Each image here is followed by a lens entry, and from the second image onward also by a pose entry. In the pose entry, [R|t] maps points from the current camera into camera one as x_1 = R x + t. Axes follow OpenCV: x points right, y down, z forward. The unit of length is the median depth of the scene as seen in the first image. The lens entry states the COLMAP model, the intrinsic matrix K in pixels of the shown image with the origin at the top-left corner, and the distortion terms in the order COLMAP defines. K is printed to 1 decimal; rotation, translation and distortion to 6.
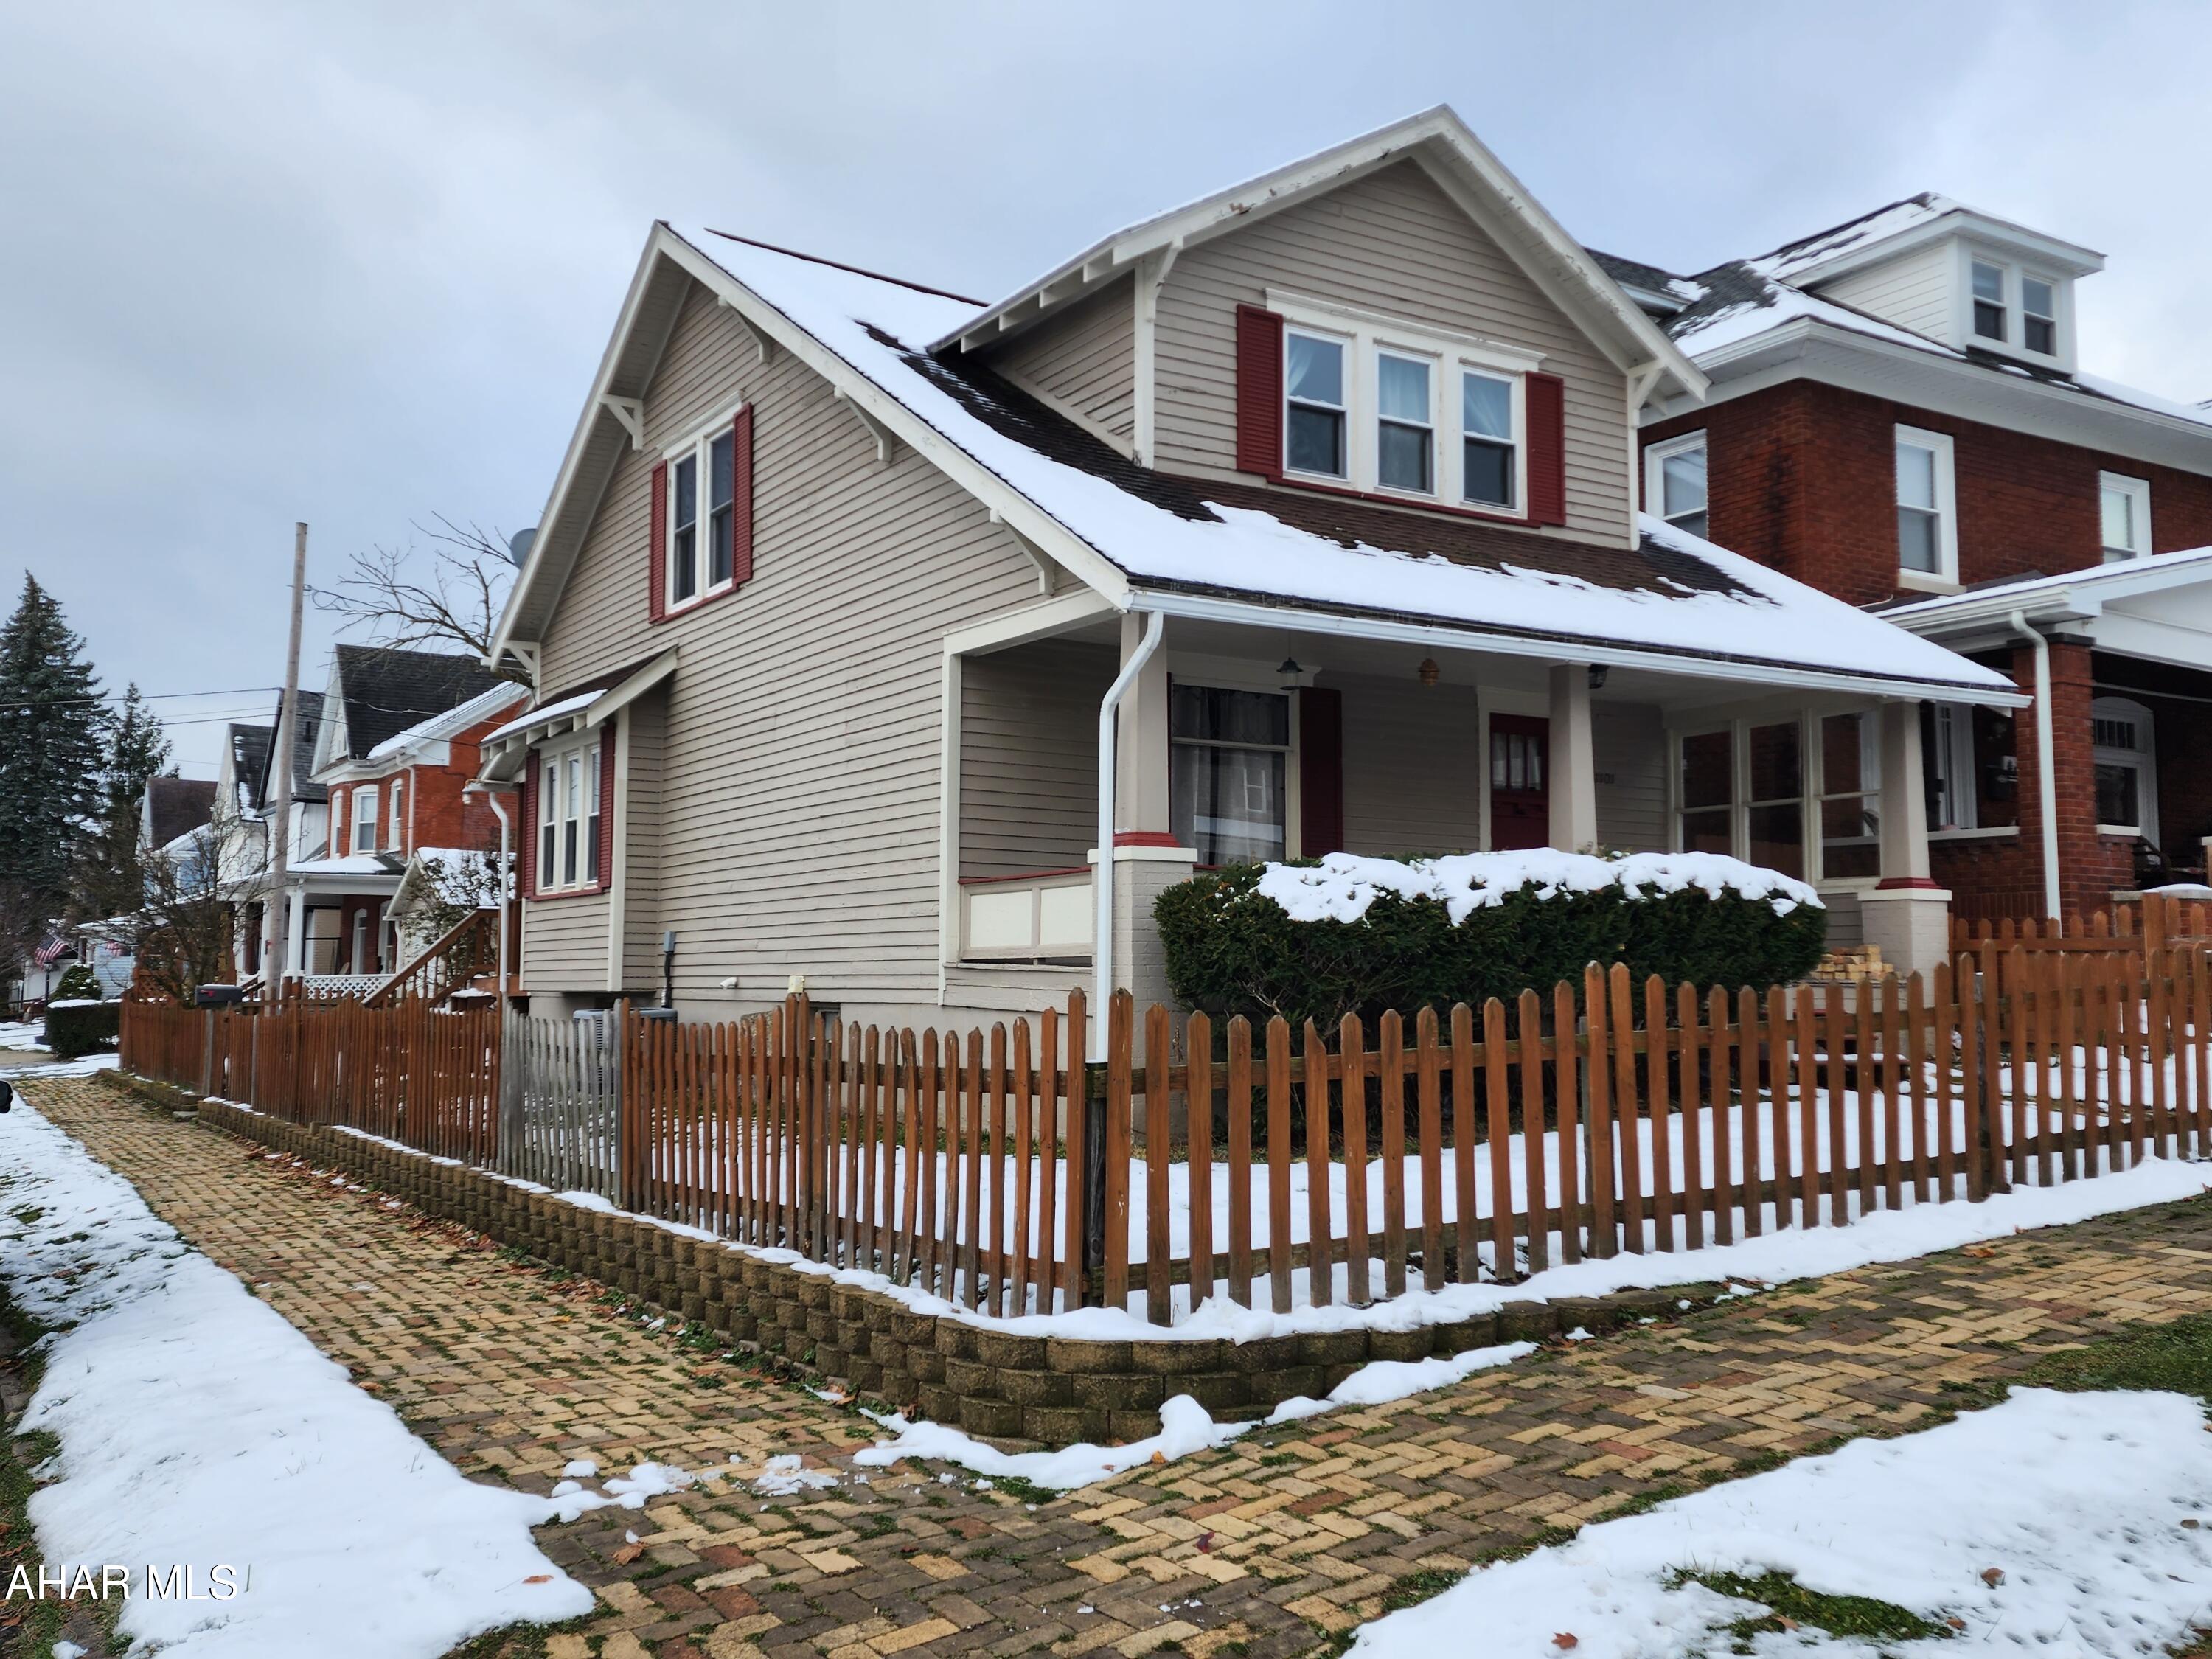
lens RADIAL K [[1949.1, 0, 1092.0], [0, 1949.1, 791.8], [0, 0, 1]] dist [0.095657, -0.079175]
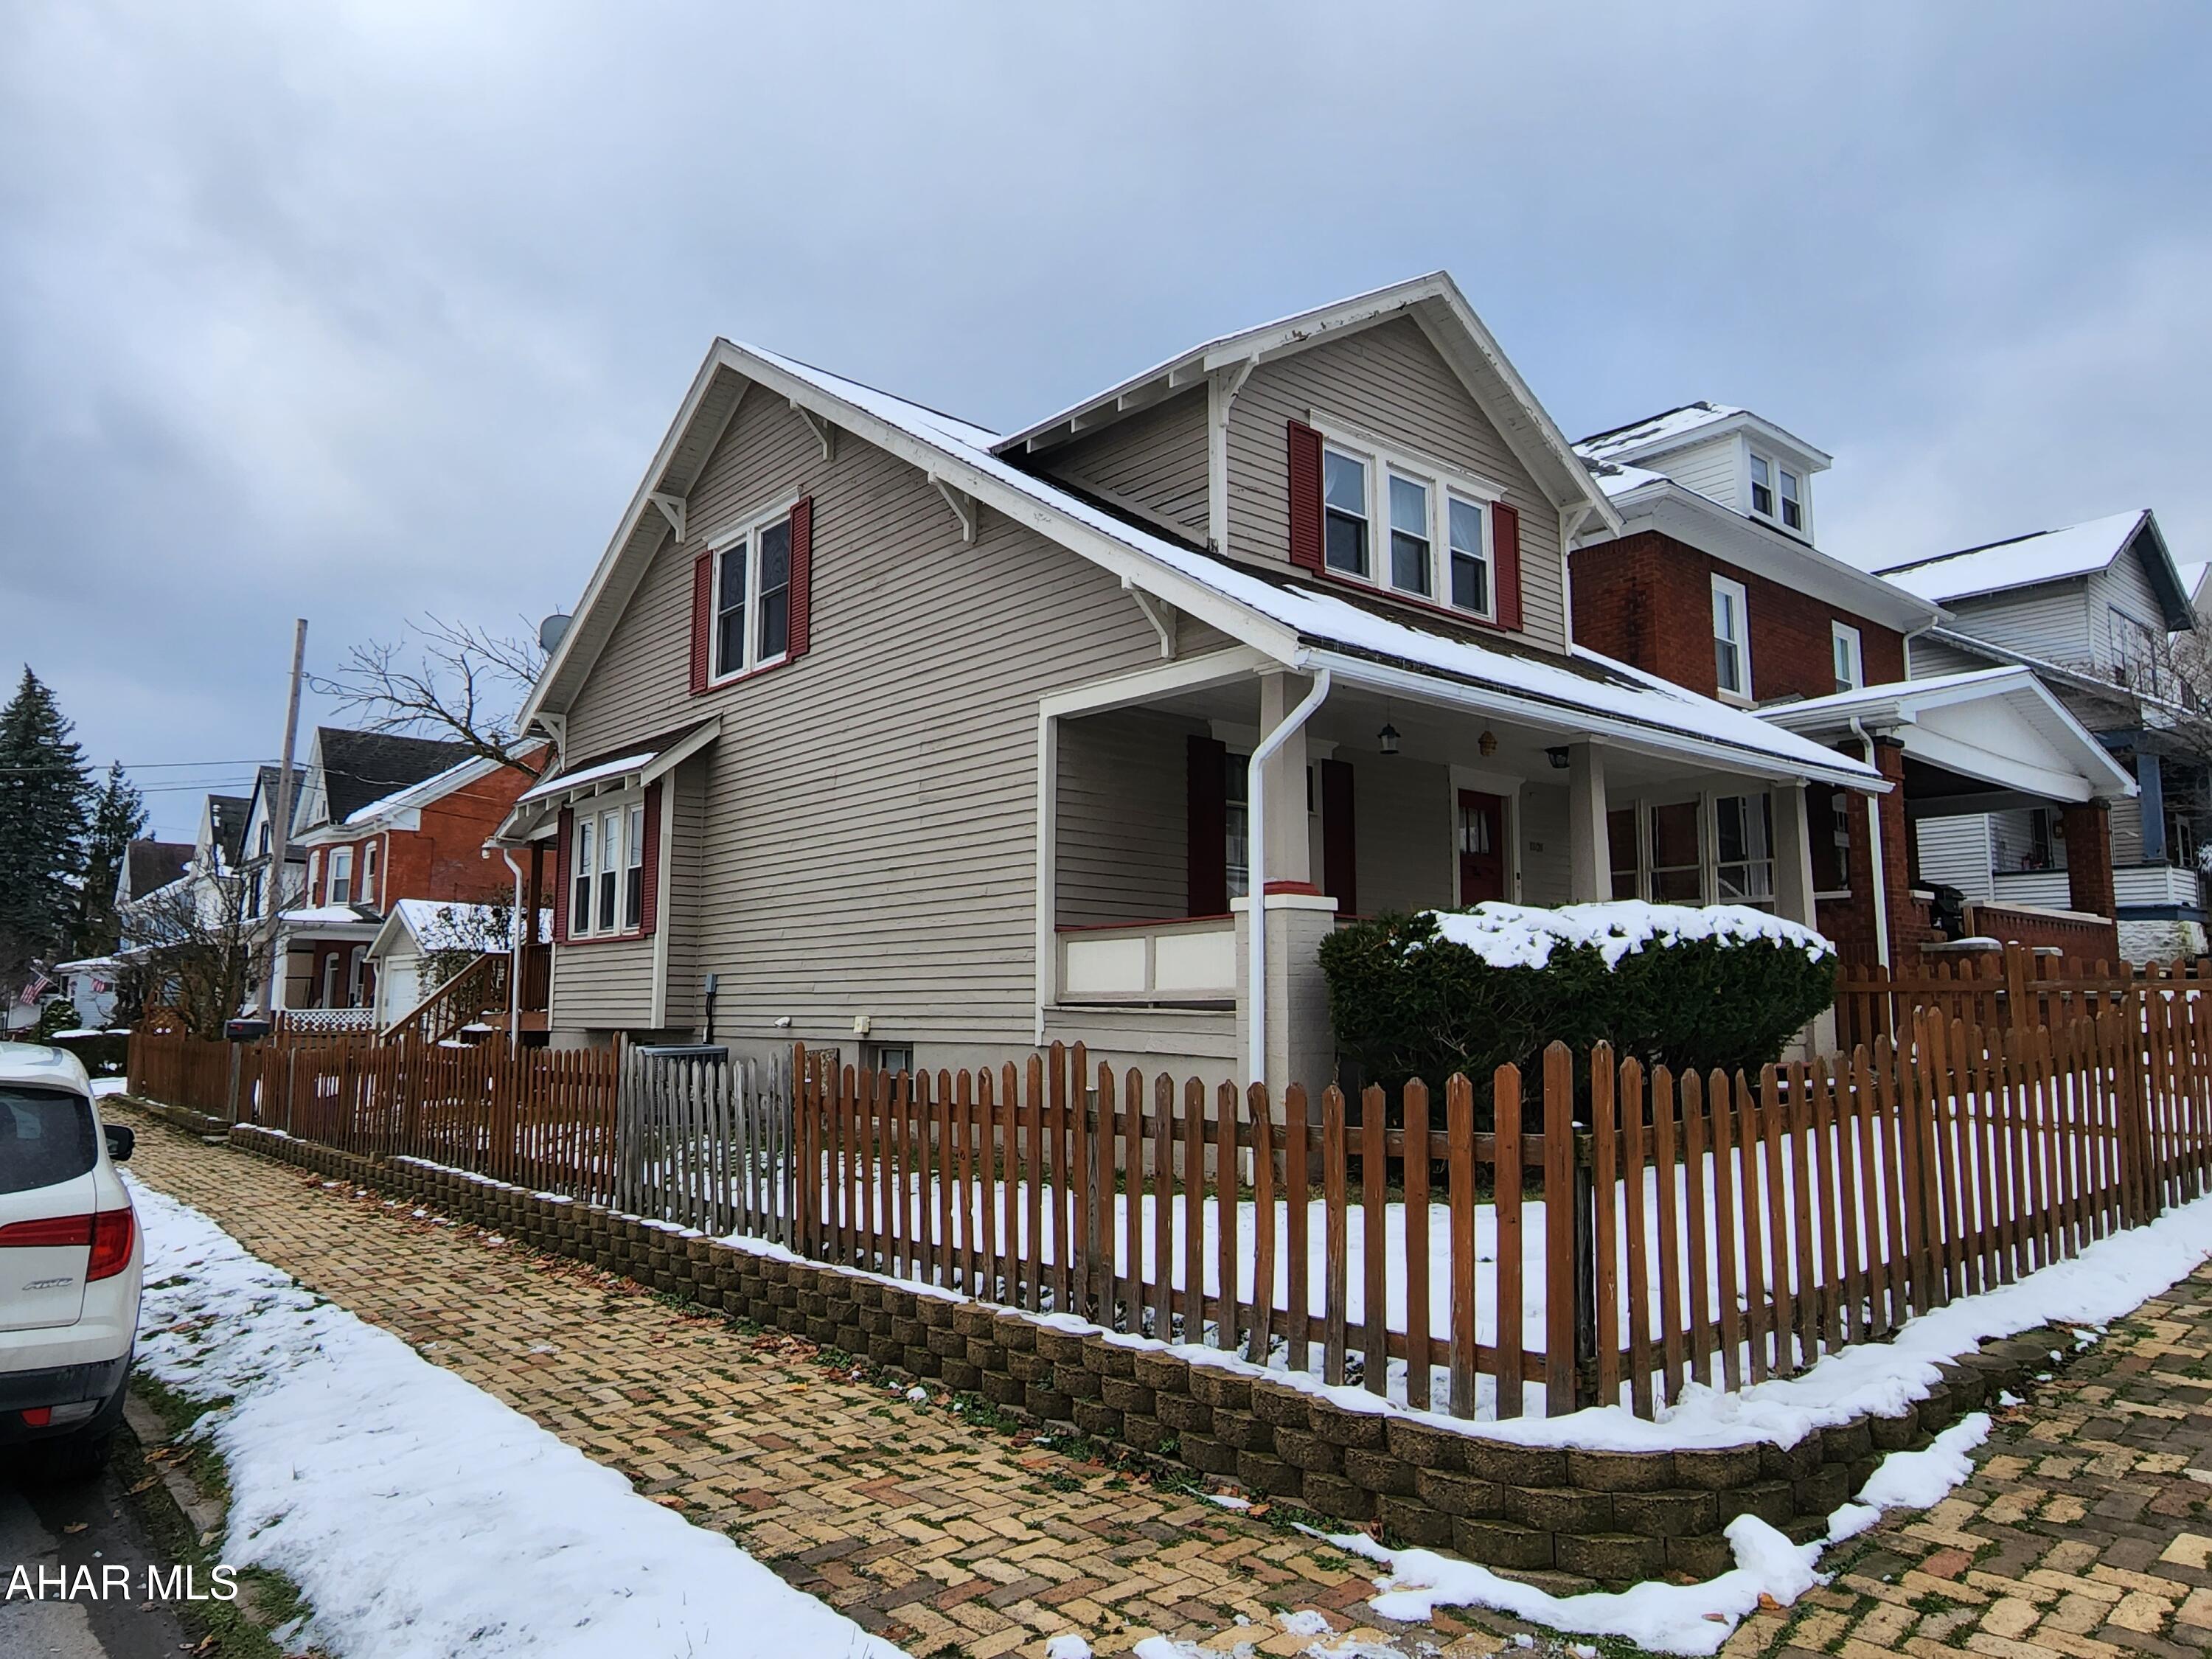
lens RADIAL K [[1485.2, 0, 1112.6], [0, 1485.2, 812.1], [0, 0, 1]] dist [-0.008725, 0.012988]
pose [[0.988111, 0.019892, 0.152449, -0.146596], [-0.014040, 0.999126, -0.039365, 0.012484], [-0.153099, 0.036757, 0.987527, 0.170446]]
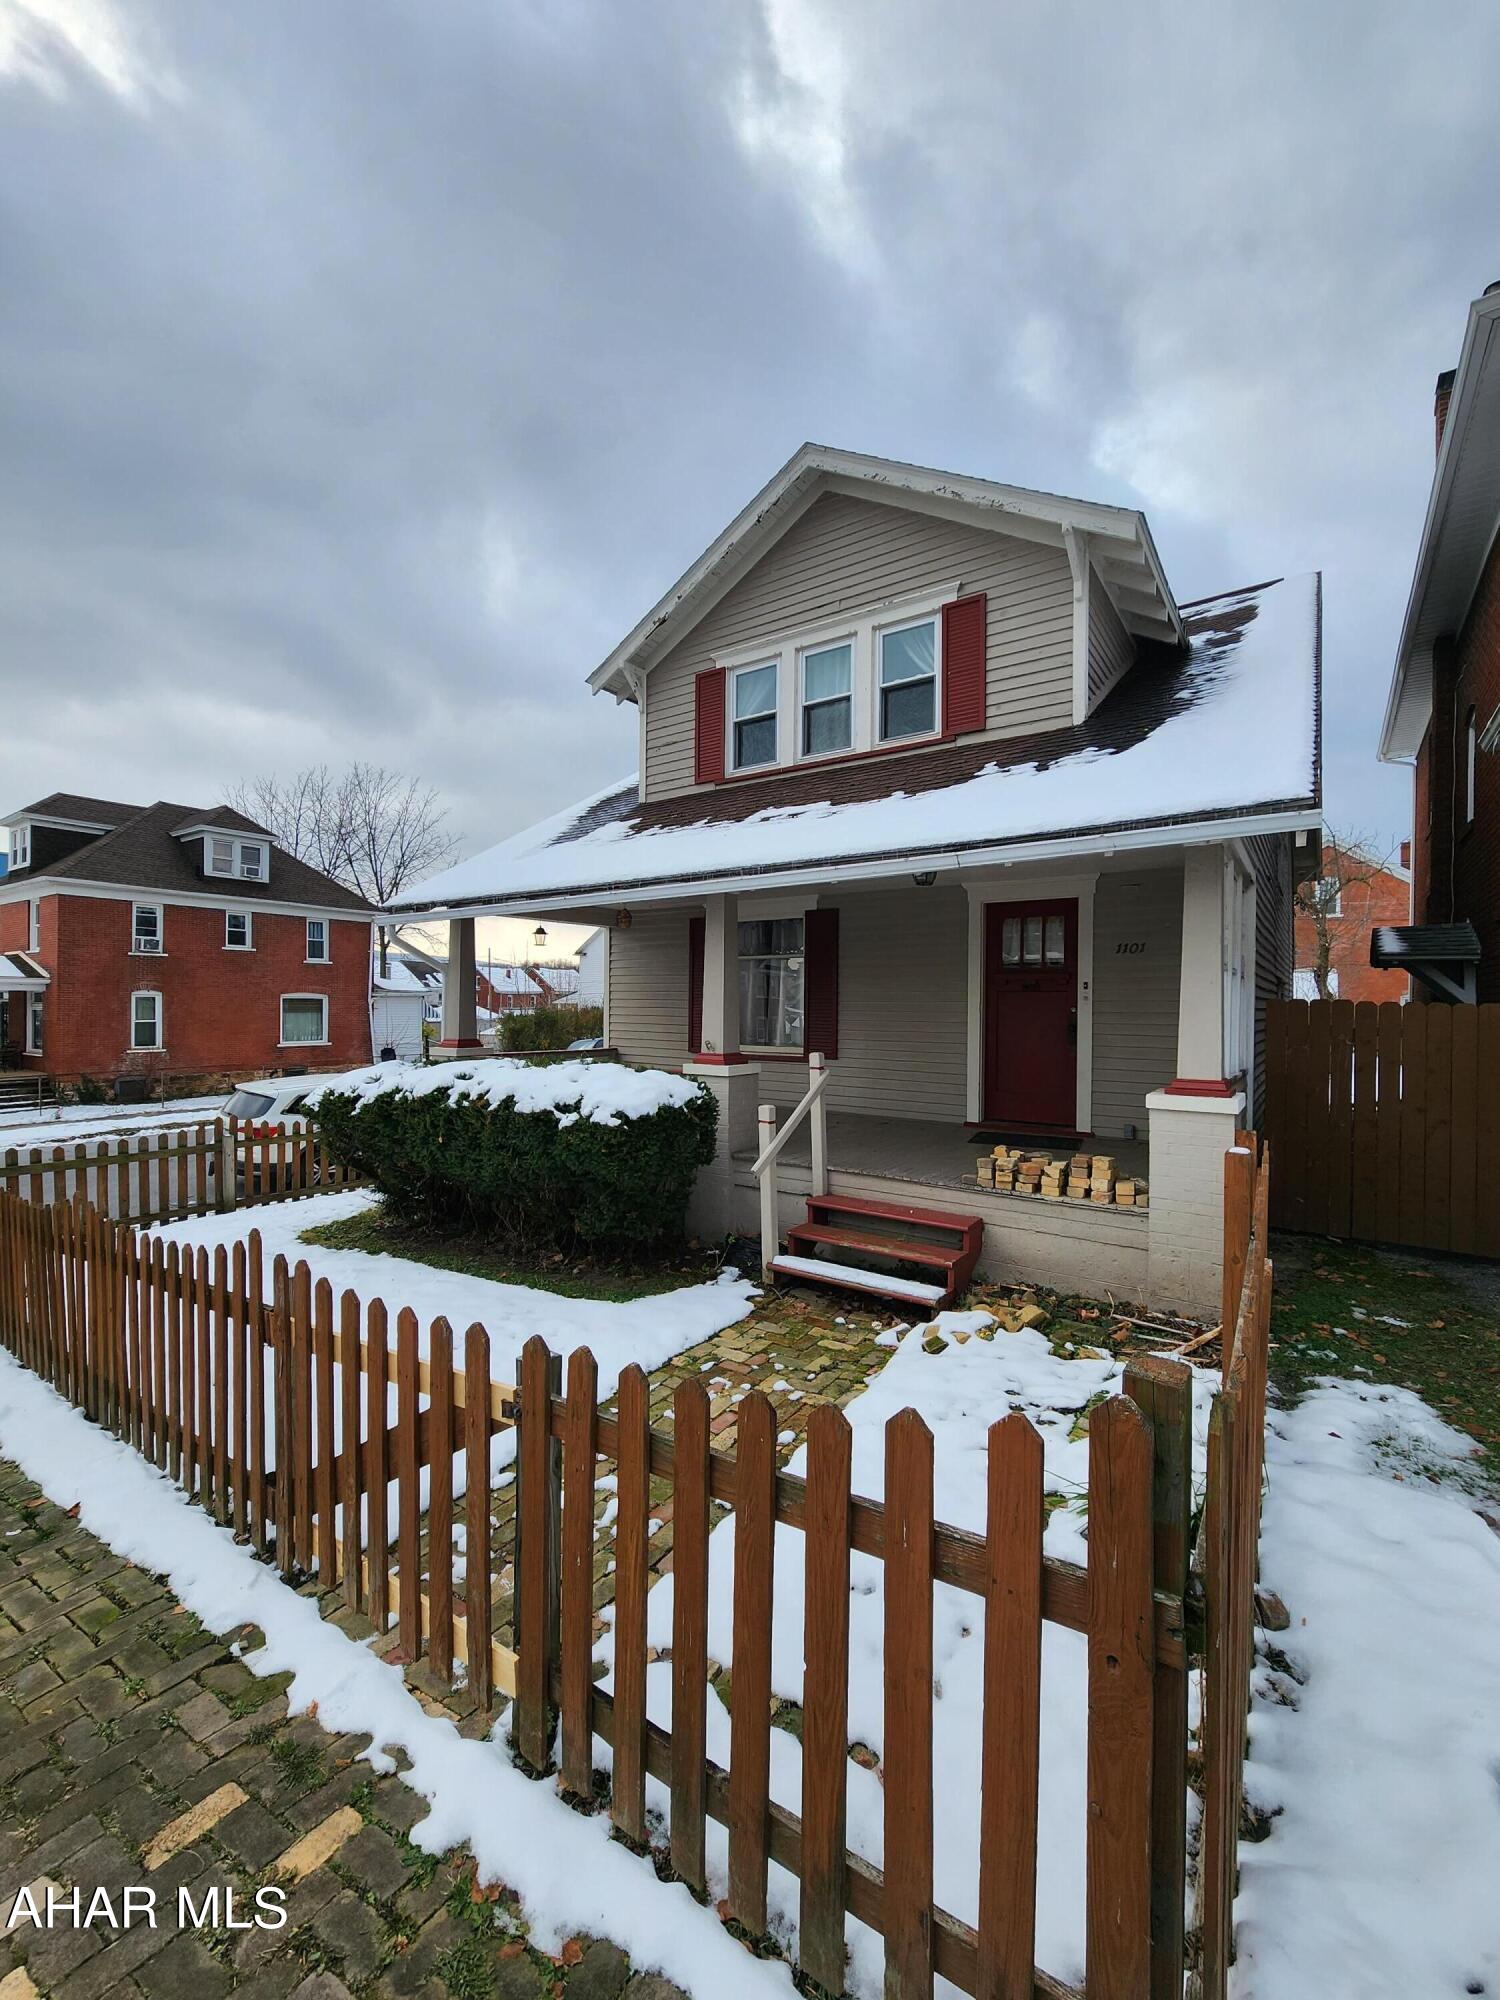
lens RADIAL K [[820.5, 0, 752.4], [0, 820.5, 998.2], [0, 0, 1]] dist [-0.000113, 0.000266]
pose [[0.385605, -0.009461, -0.922616, 0.655238], [0.087280, 0.995838, 0.026266, -0.009623], [0.918527, -0.090654, 0.384825, 0.740144]]
